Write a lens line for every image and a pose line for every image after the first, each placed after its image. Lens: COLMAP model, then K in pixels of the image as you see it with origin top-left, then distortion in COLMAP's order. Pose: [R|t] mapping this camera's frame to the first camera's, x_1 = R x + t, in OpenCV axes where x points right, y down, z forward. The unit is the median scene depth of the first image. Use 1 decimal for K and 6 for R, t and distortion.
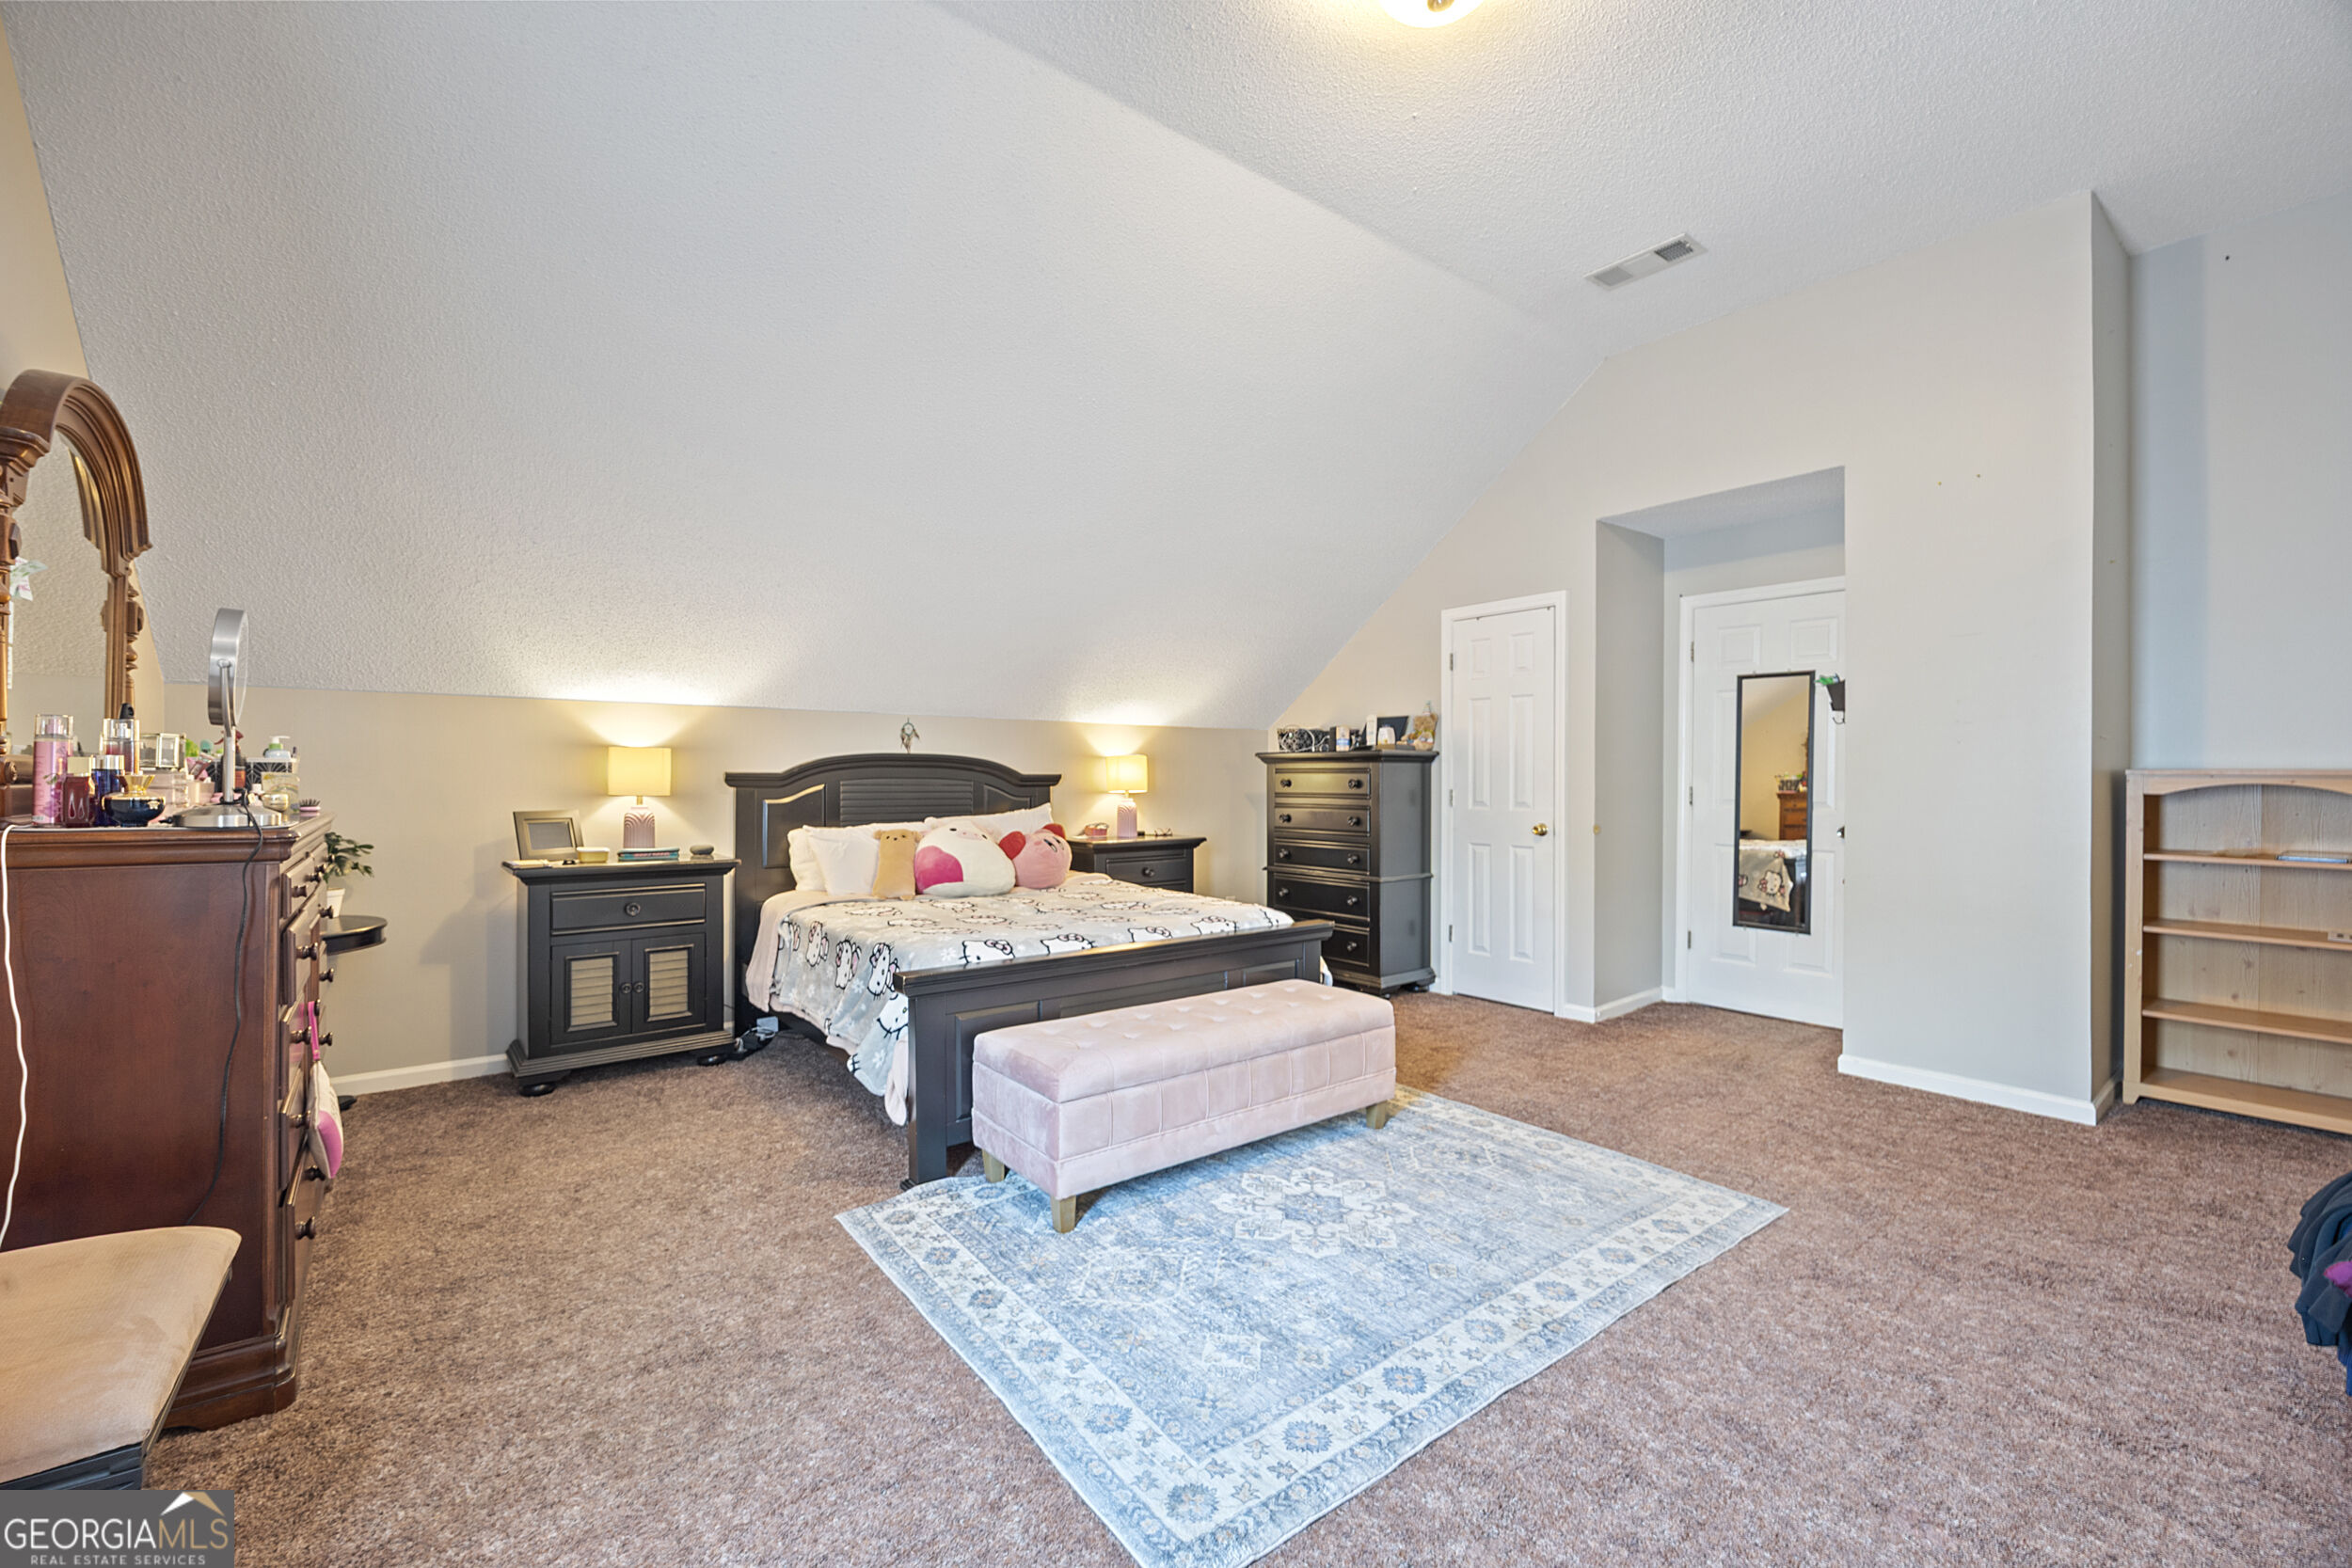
lens RADIAL K [[957.0, 0, 1176.0], [0, 957.0, 784.0], [0, 0, 1]] dist [-0.002149, -0.000047]
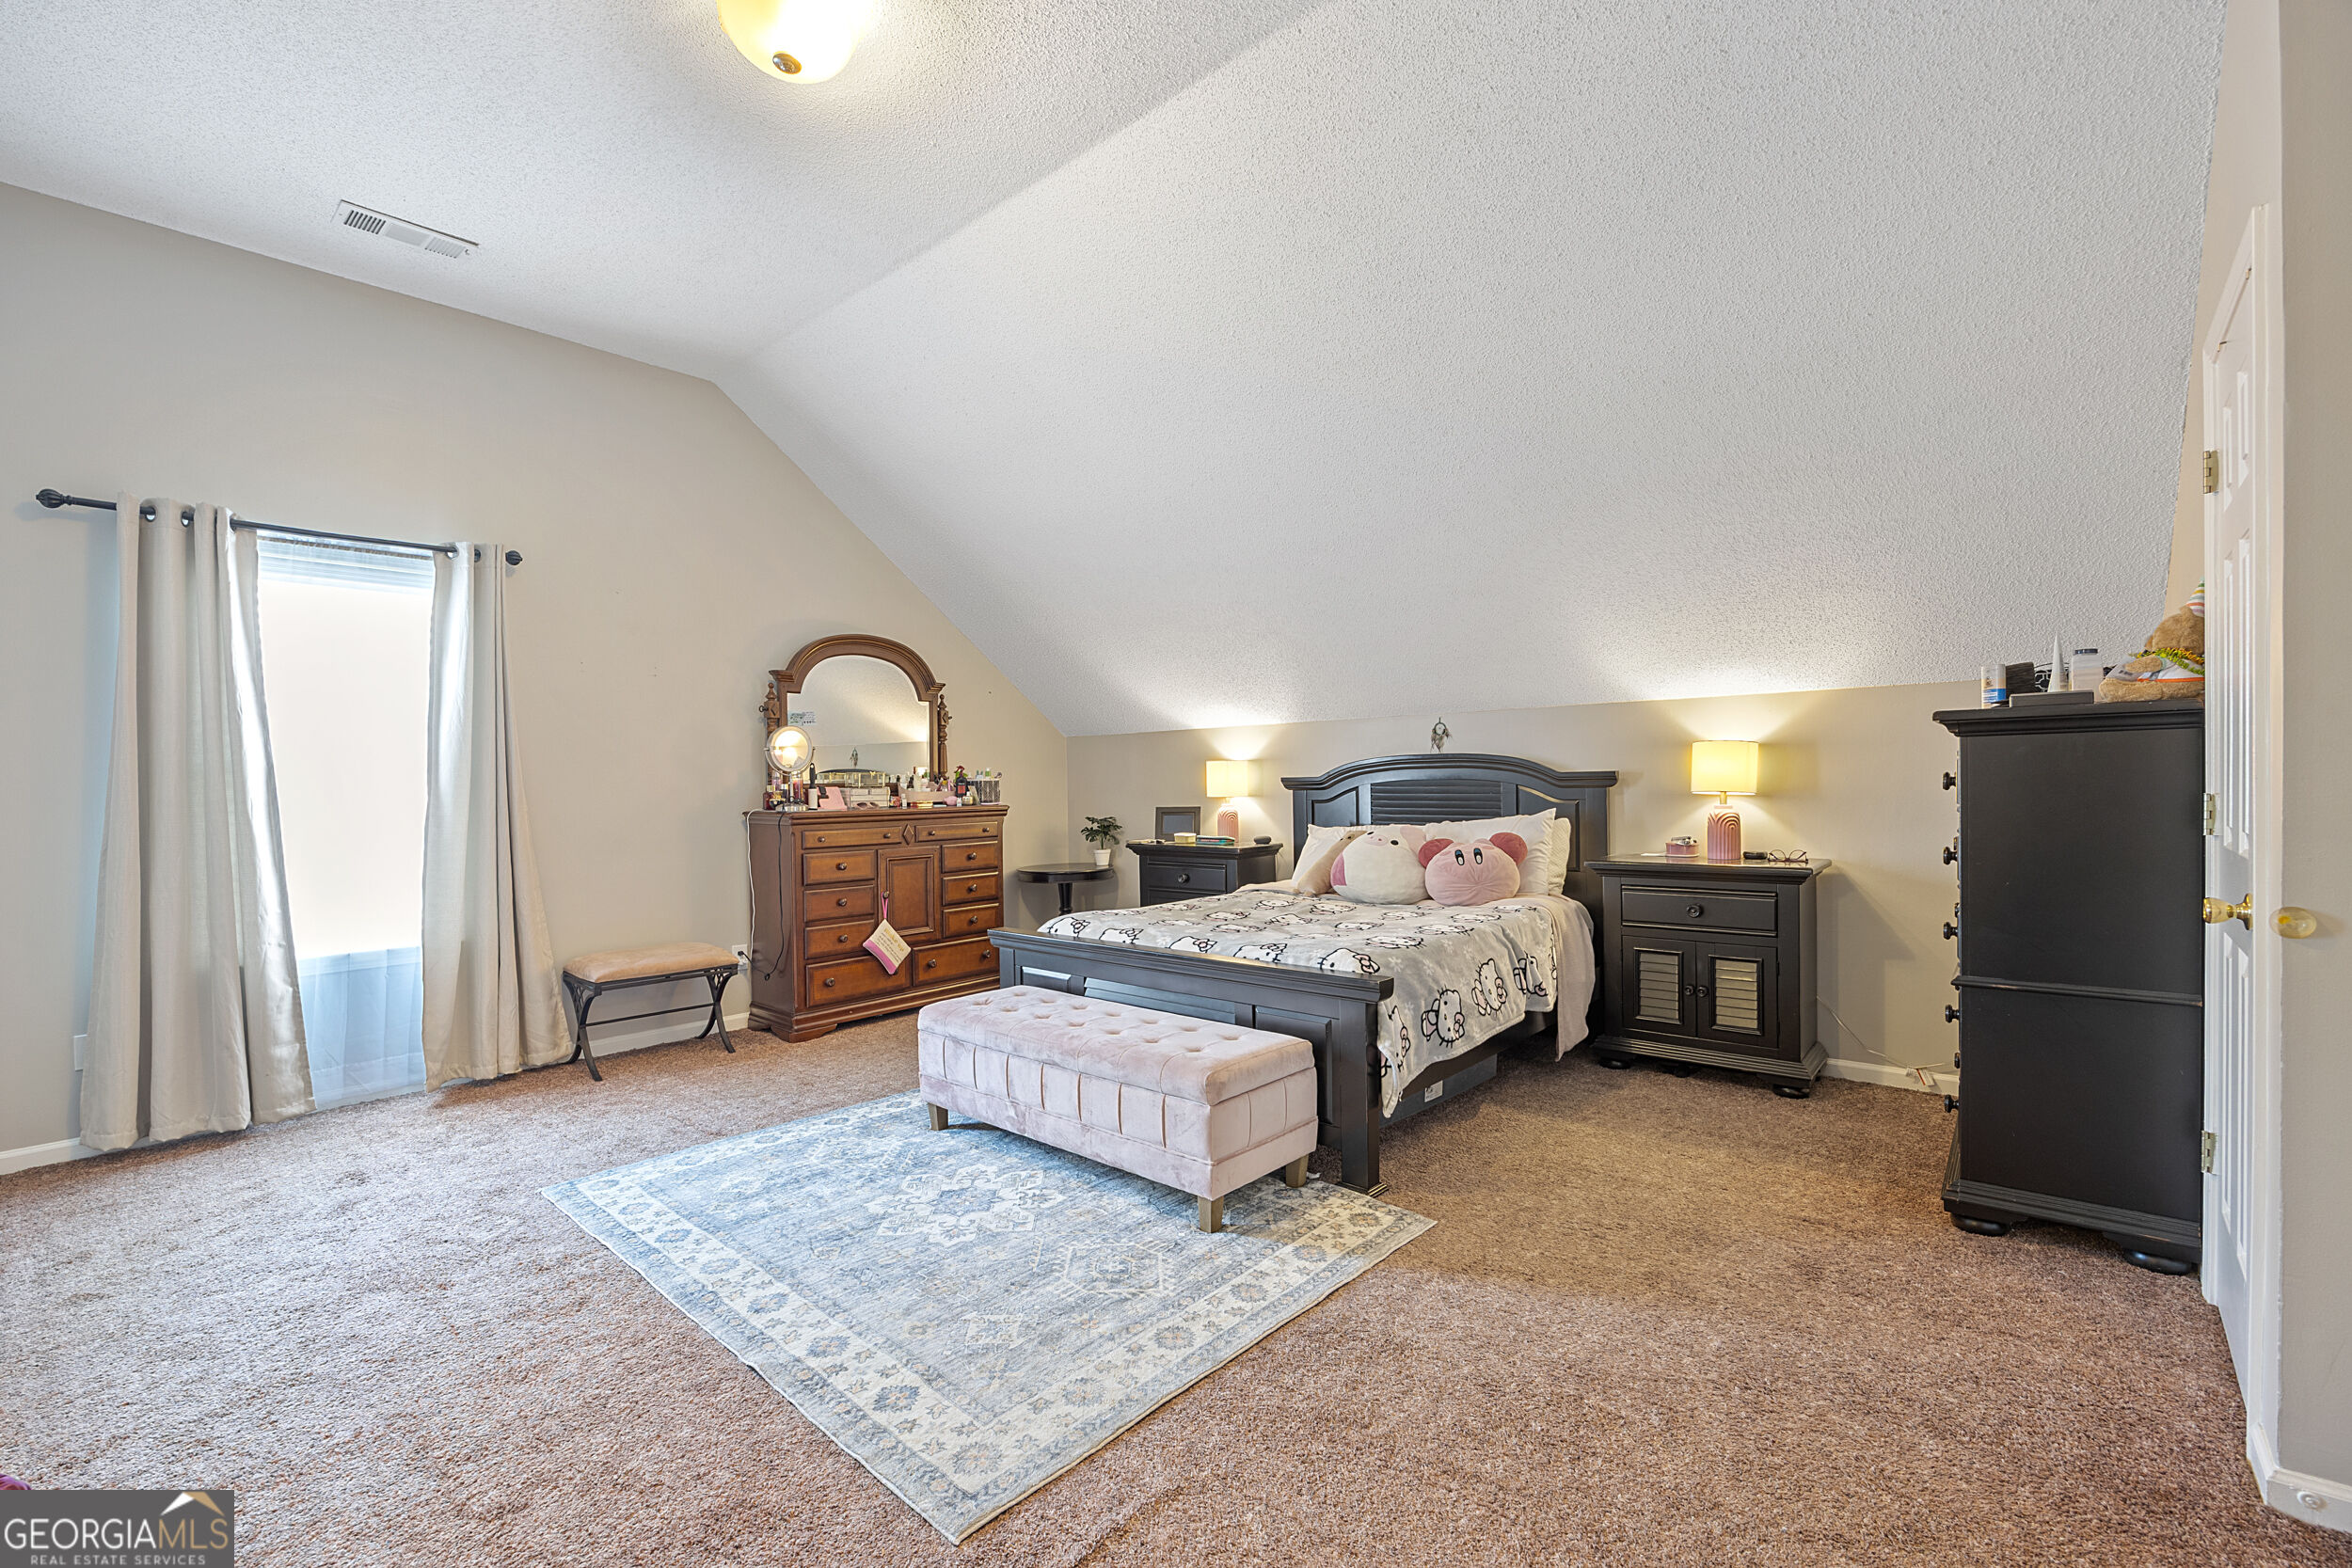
lens RADIAL K [[1006.6, 0, 1176.0], [0, 1006.6, 784.0], [0, 0, 1]] dist [-0.017739, -0.000073]
pose [[0.183069, -0.008642, -0.983062, 1.224367], [0.011639, 0.999910, -0.006623, 0.003811], [0.983031, -0.010229, 0.183154, 1.007887]]
